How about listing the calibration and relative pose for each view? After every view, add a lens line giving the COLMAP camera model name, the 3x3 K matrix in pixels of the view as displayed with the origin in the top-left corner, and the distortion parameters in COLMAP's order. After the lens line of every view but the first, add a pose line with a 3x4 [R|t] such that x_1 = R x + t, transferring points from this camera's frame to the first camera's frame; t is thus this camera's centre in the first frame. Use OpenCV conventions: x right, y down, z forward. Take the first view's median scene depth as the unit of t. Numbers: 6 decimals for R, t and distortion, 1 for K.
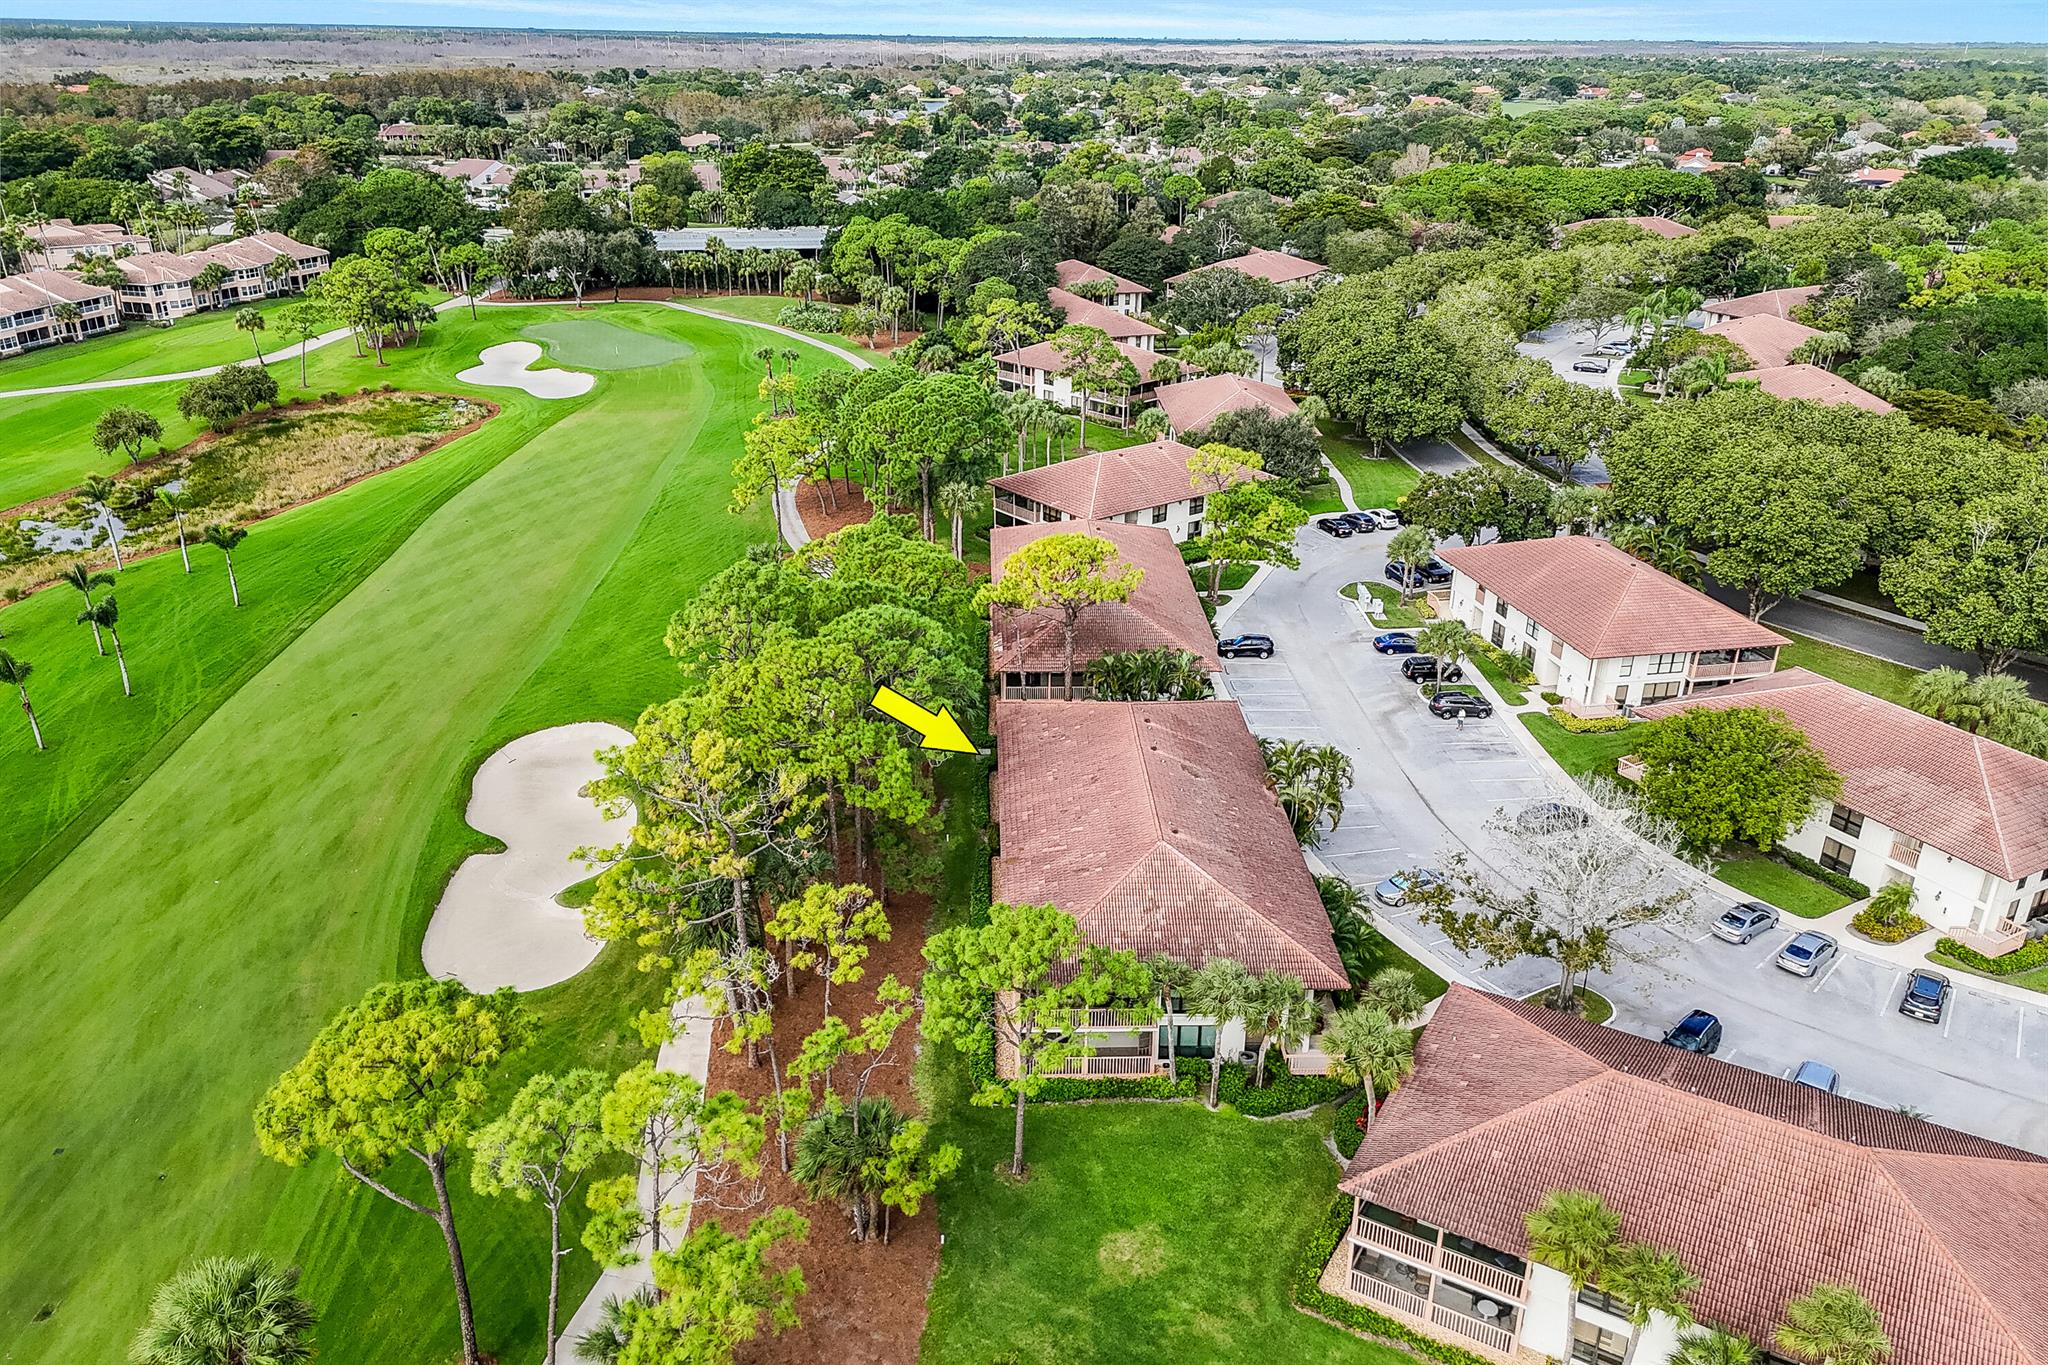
lens RADIAL K [[1490.2, 0, 1029.7], [0, 1490.2, 681.9], [0, 0, 1]] dist [0.086538, -0.091981]
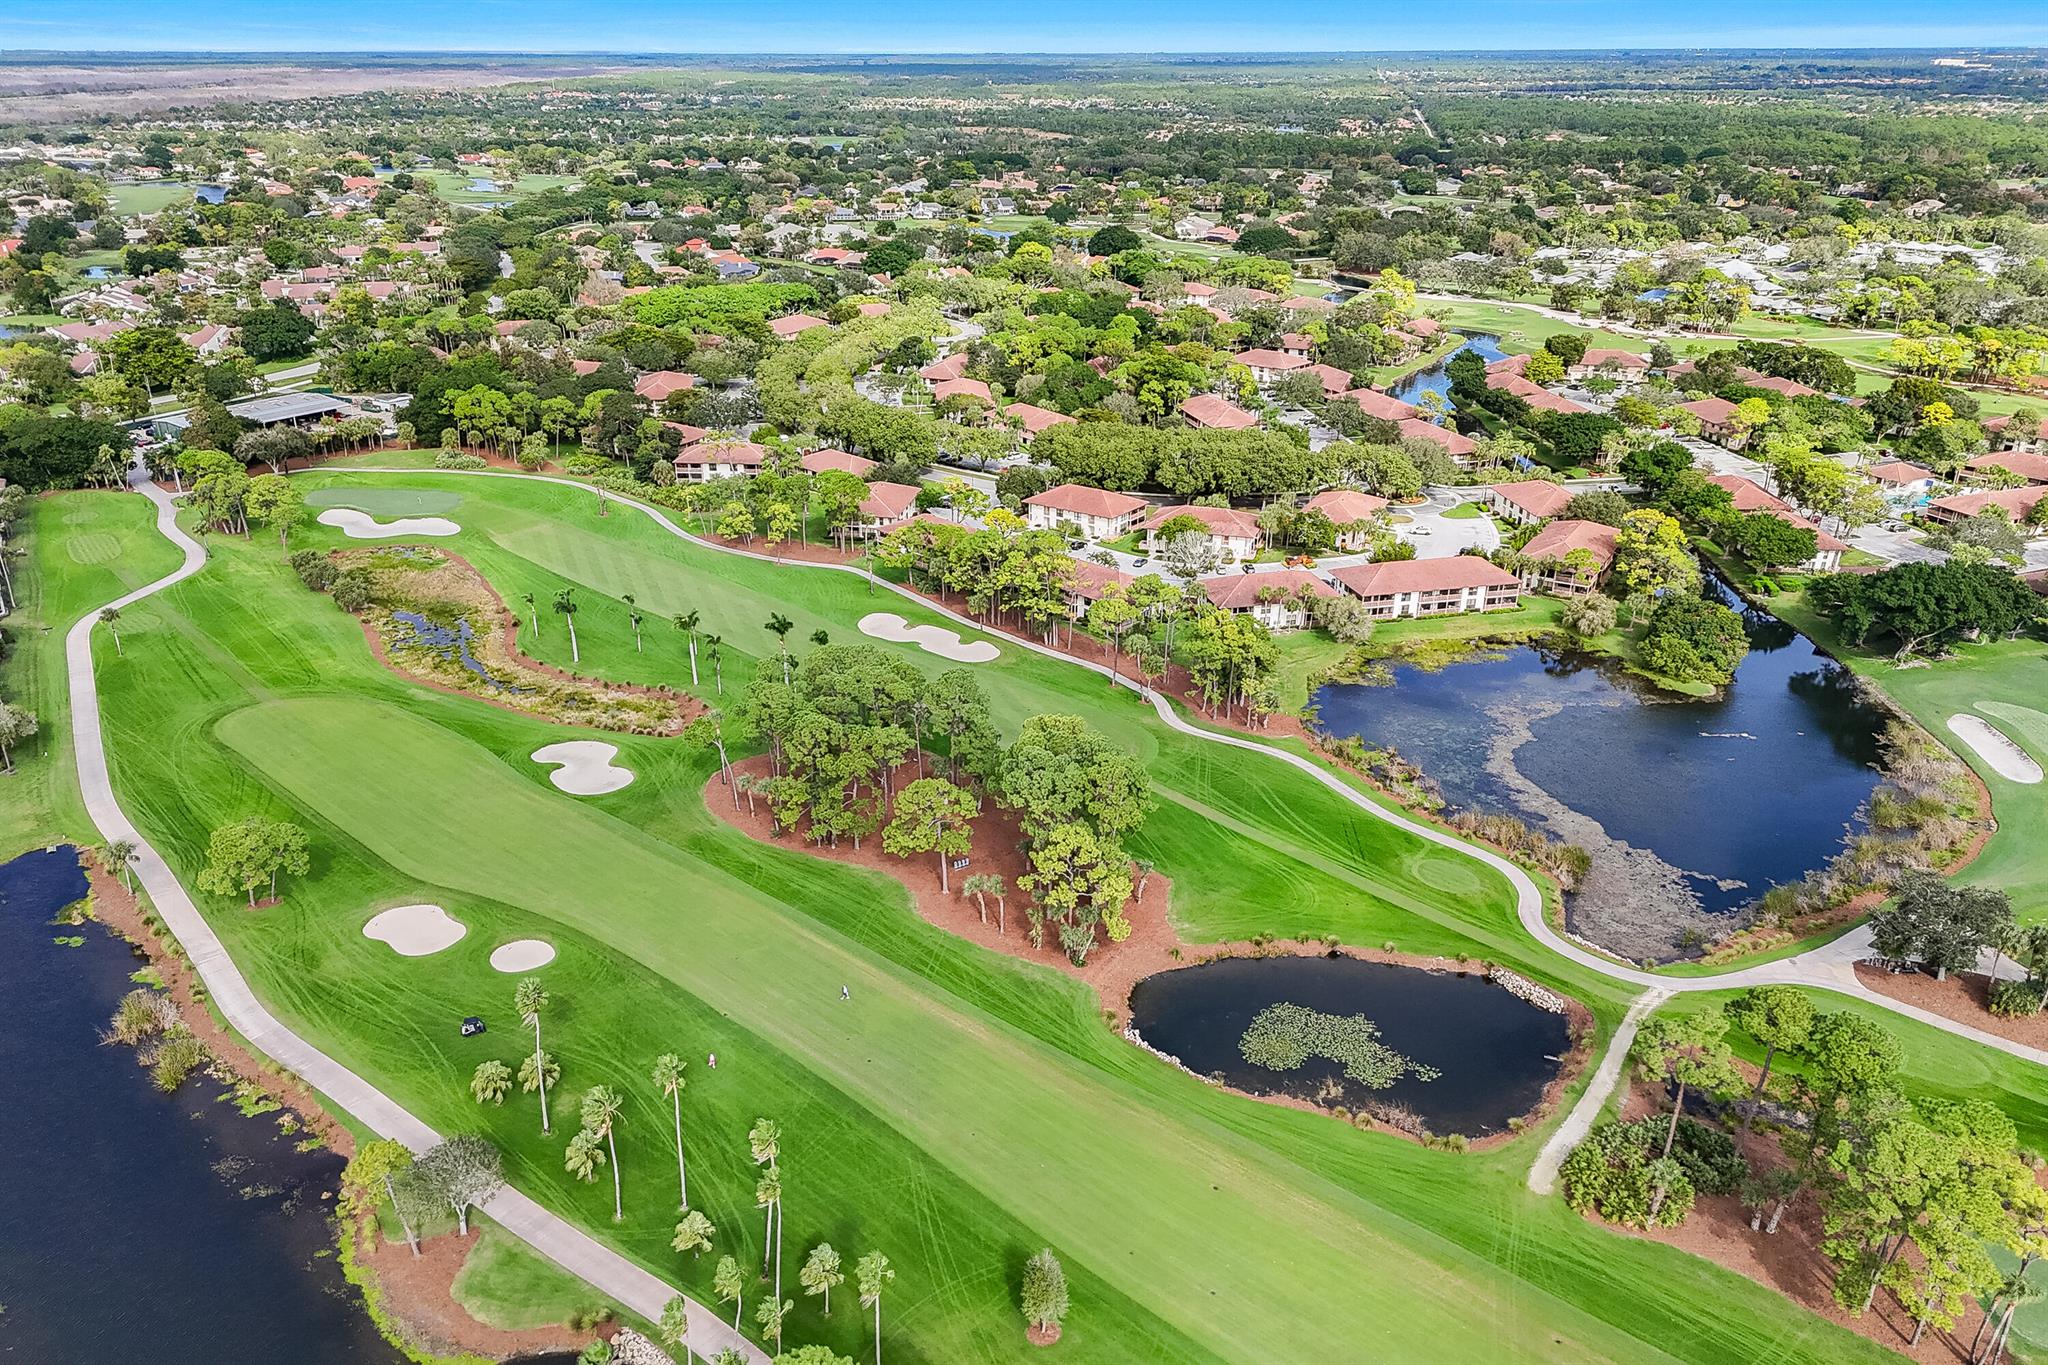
lens RADIAL K [[1484.7, 0, 1025.0], [0, 1484.7, 731.5], [0, 0, 1]] dist [0.085798, -0.091524]
pose [[0.730098, -0.288769, 0.619330, -1.179423], [0.275658, 0.953768, 0.119745, -0.009528], [-0.625276, 0.083297, 0.775946, -0.804305]]
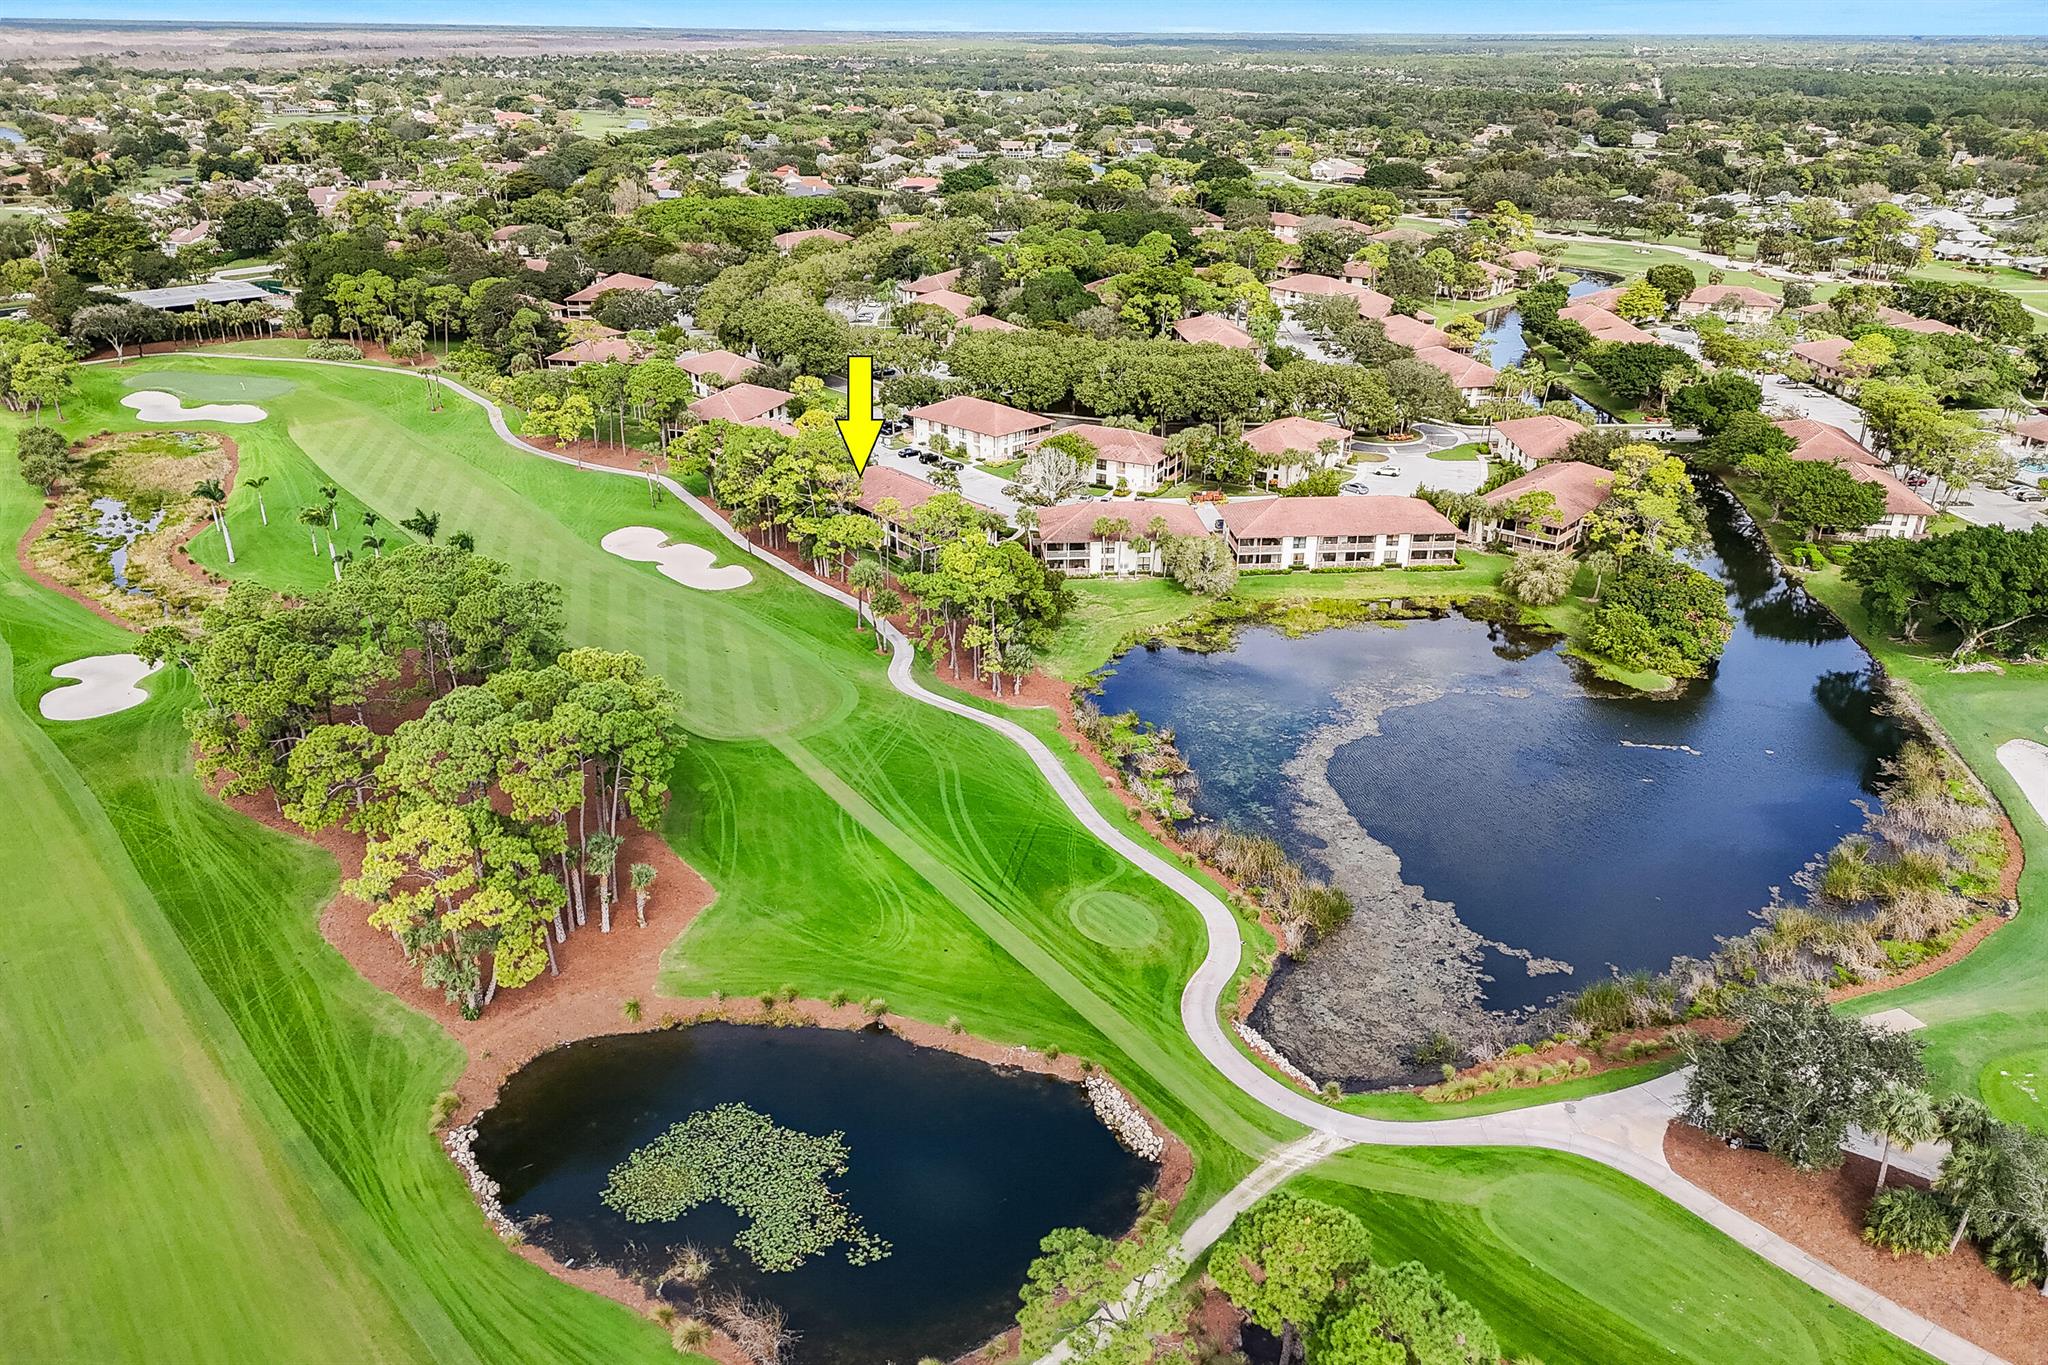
lens RADIAL K [[1490.2, 0, 1029.7], [0, 1490.2, 681.9], [0, 0, 1]] dist [0.086538, -0.091981]
pose [[0.819664, -0.230470, 0.524437, -0.658277], [0.225985, 0.971341, 0.073666, 0.141746], [-0.526385, 0.058134, 0.848257, -0.749551]]
